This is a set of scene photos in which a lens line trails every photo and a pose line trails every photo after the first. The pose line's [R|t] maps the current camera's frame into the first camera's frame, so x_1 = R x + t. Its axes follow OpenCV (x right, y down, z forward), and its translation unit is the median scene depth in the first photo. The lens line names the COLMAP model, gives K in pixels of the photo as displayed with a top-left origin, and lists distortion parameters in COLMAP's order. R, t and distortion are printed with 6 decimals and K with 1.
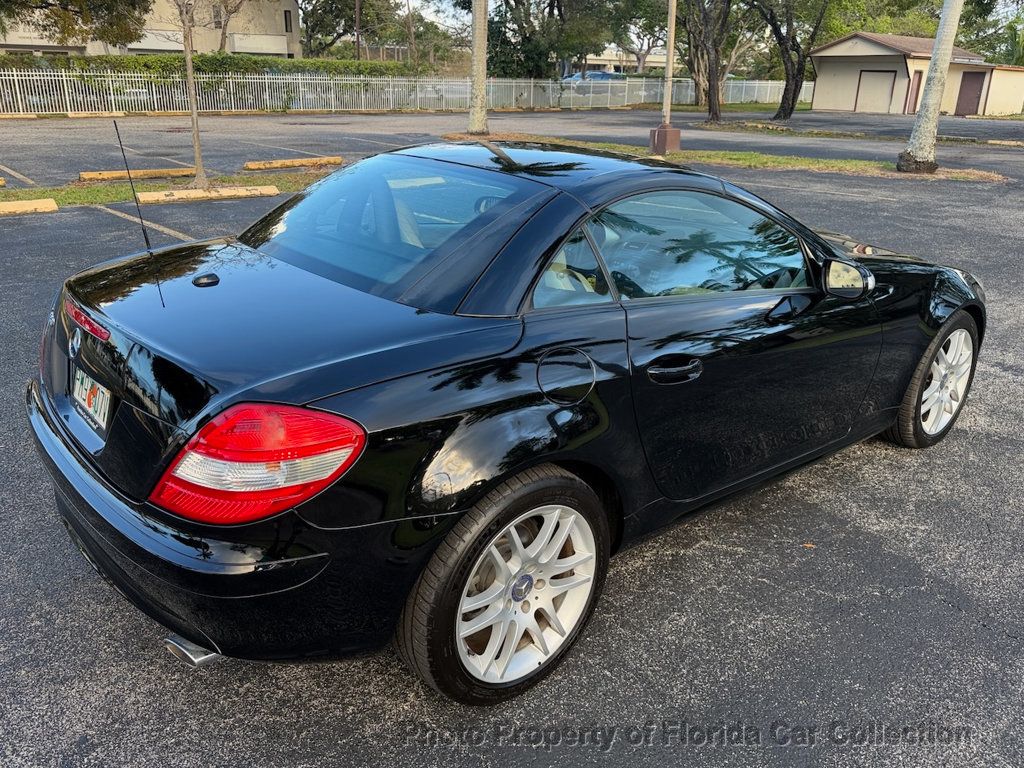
lens RADIAL K [[860.1, 0, 512.0], [0, 860.1, 381.8], [0, 0, 1]] dist [0.040693, -0.036357]
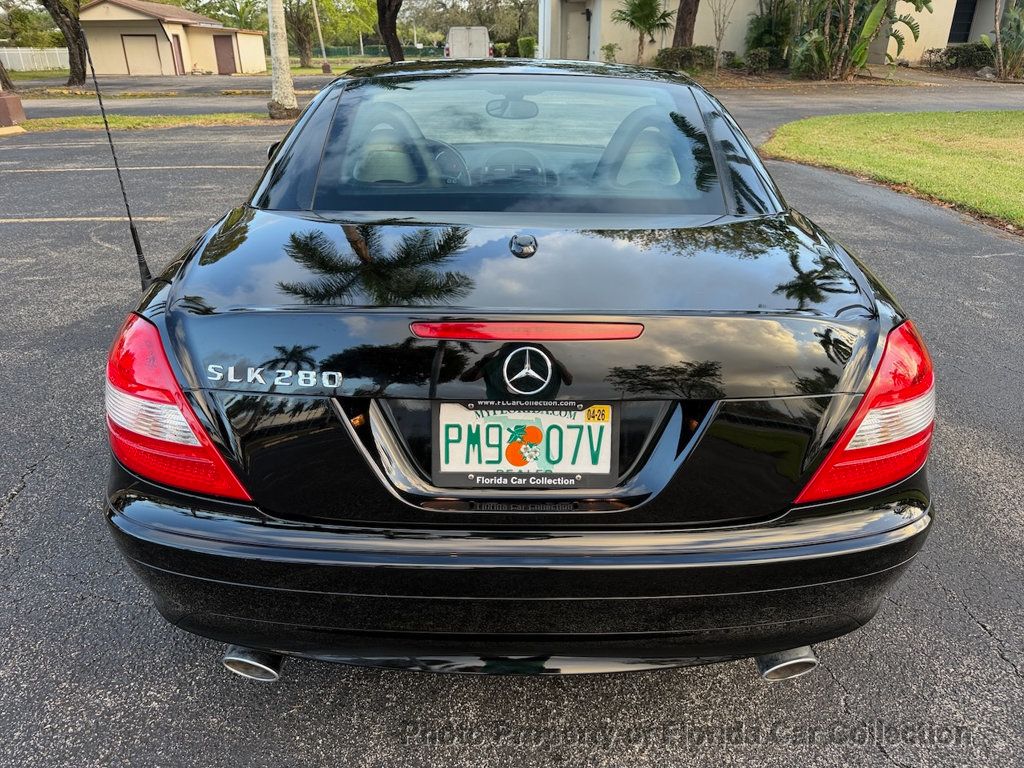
lens RADIAL K [[751.9, 0, 509.8], [0, 751.9, 381.9], [0, 0, 1]] dist [0.033768, -0.040358]
pose [[0.640615, -0.330299, 0.693192, -0.079303], [0.274120, 0.941645, 0.195356, -0.013205], [-0.717266, 0.064870, 0.693773, 0.054896]]
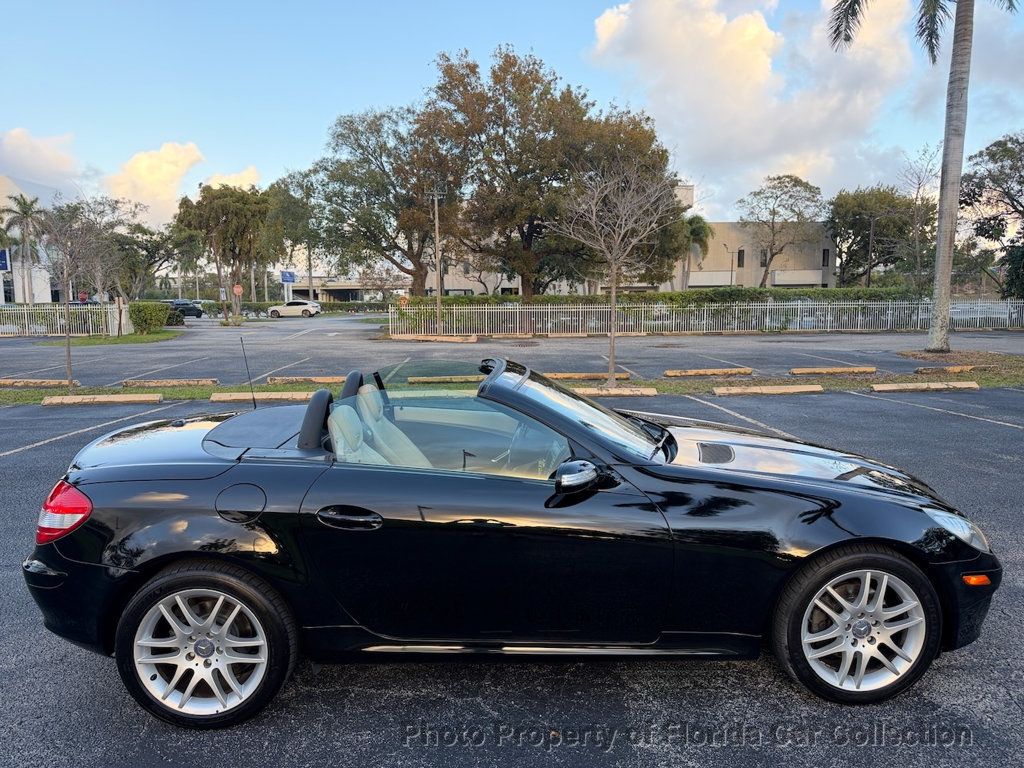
lens RADIAL K [[751.9, 0, 514.0], [0, 751.9, 388.7], [0, 0, 1]] dist [0.033768, -0.040358]
pose [[0.772446, 0.051389, -0.632998, 0.110499], [-0.192192, 0.968899, -0.155873, -0.007907], [0.605301, 0.242061, 0.758299, 0.022791]]
